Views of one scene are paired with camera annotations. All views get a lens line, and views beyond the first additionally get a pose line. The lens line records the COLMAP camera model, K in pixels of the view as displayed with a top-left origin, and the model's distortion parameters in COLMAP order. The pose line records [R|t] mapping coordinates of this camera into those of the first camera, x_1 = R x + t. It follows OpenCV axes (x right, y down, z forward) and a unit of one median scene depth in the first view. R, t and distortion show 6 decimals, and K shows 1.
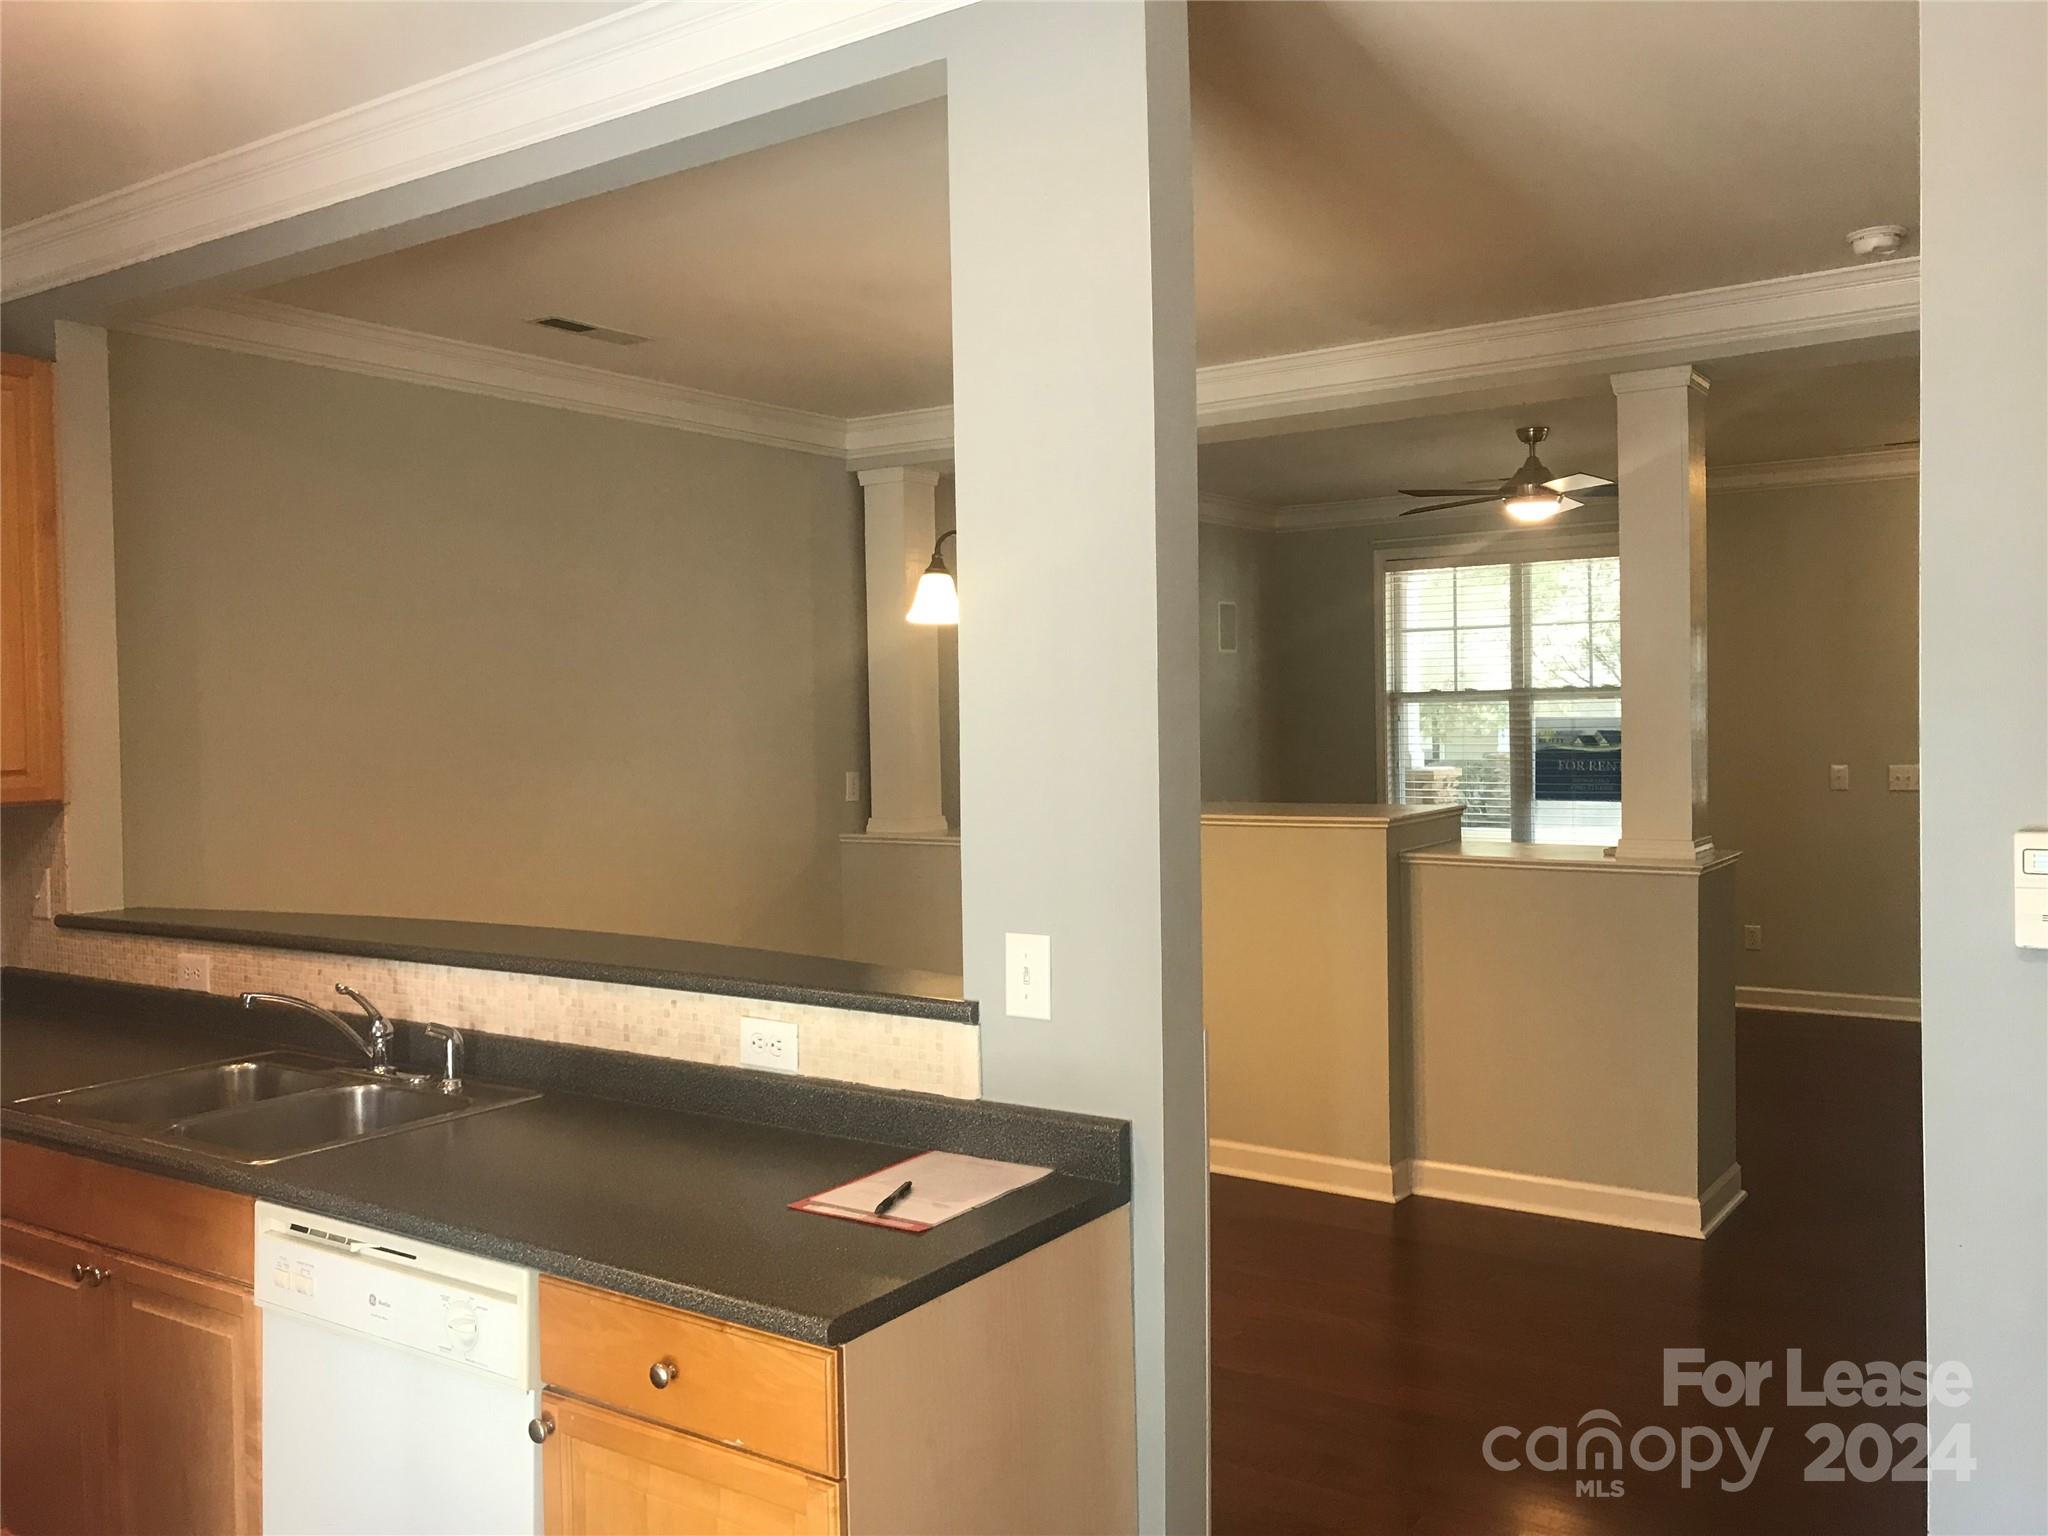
lens RADIAL K [[1657.3, 0, 1020.1], [0, 1657.3, 771.4], [0, 0, 1]] dist [0.048358, -0.095013]
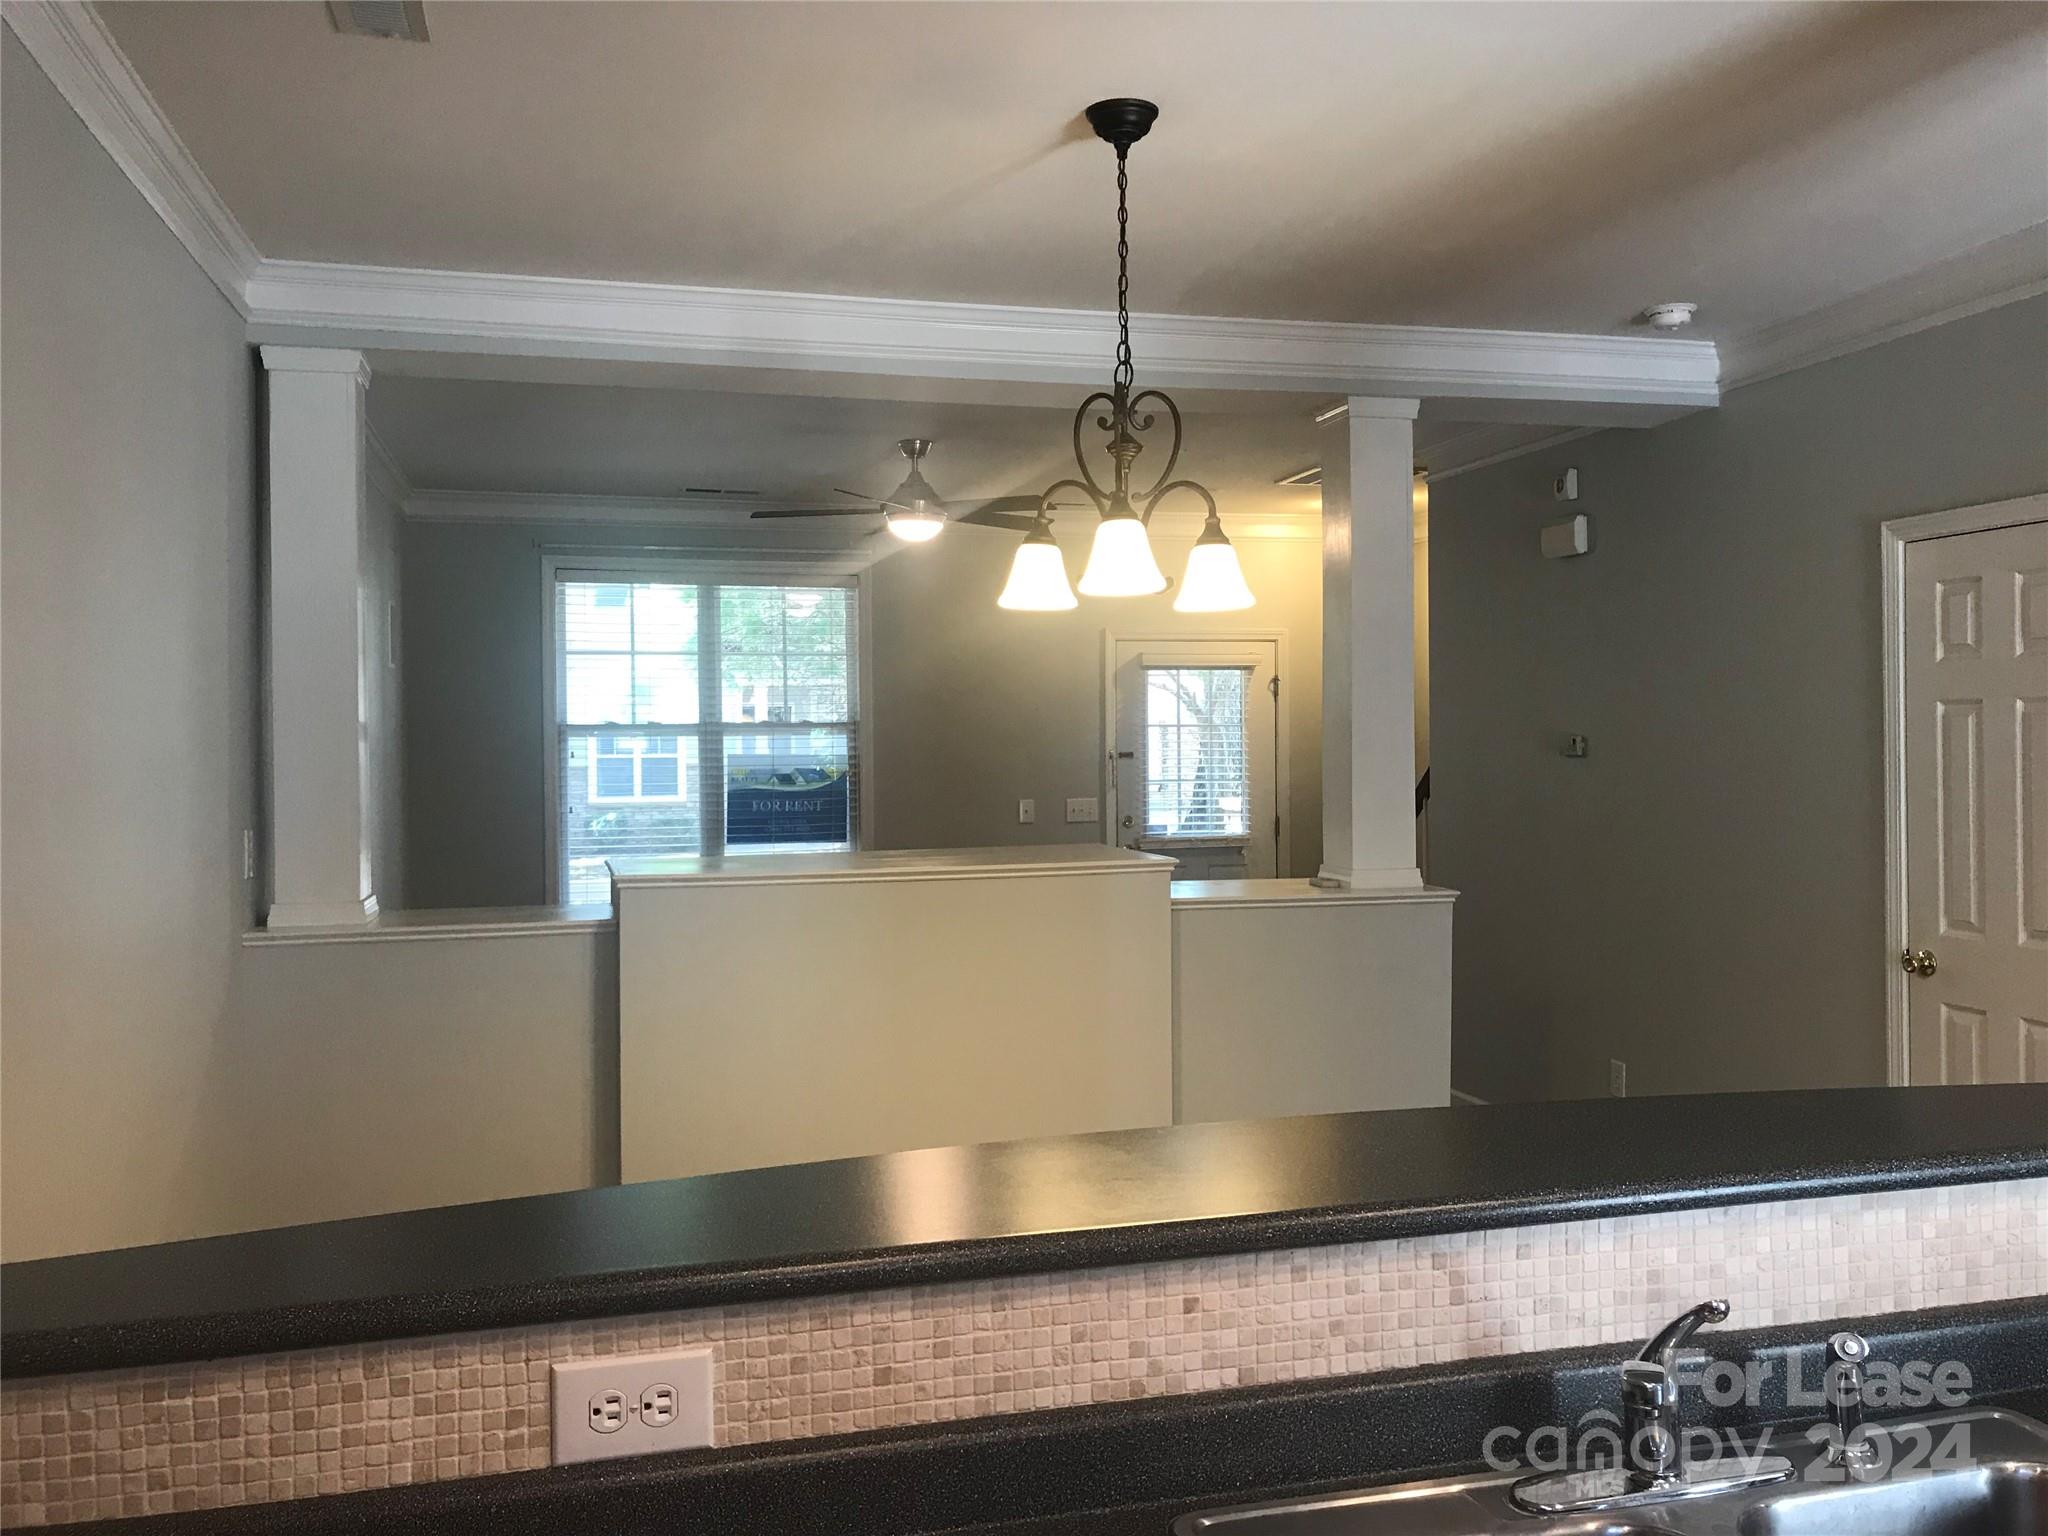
lens RADIAL K [[1667.8, 0, 1024.0], [0, 1667.8, 768.0], [0, 0, 1]] dist [0.064907, -0.090612]
pose [[0.654268, -0.000297, 0.756262, -0.280745], [0.023424, 0.999528, -0.019873, -0.002770], [-0.755900, 0.030717, 0.653967, 0.273271]]
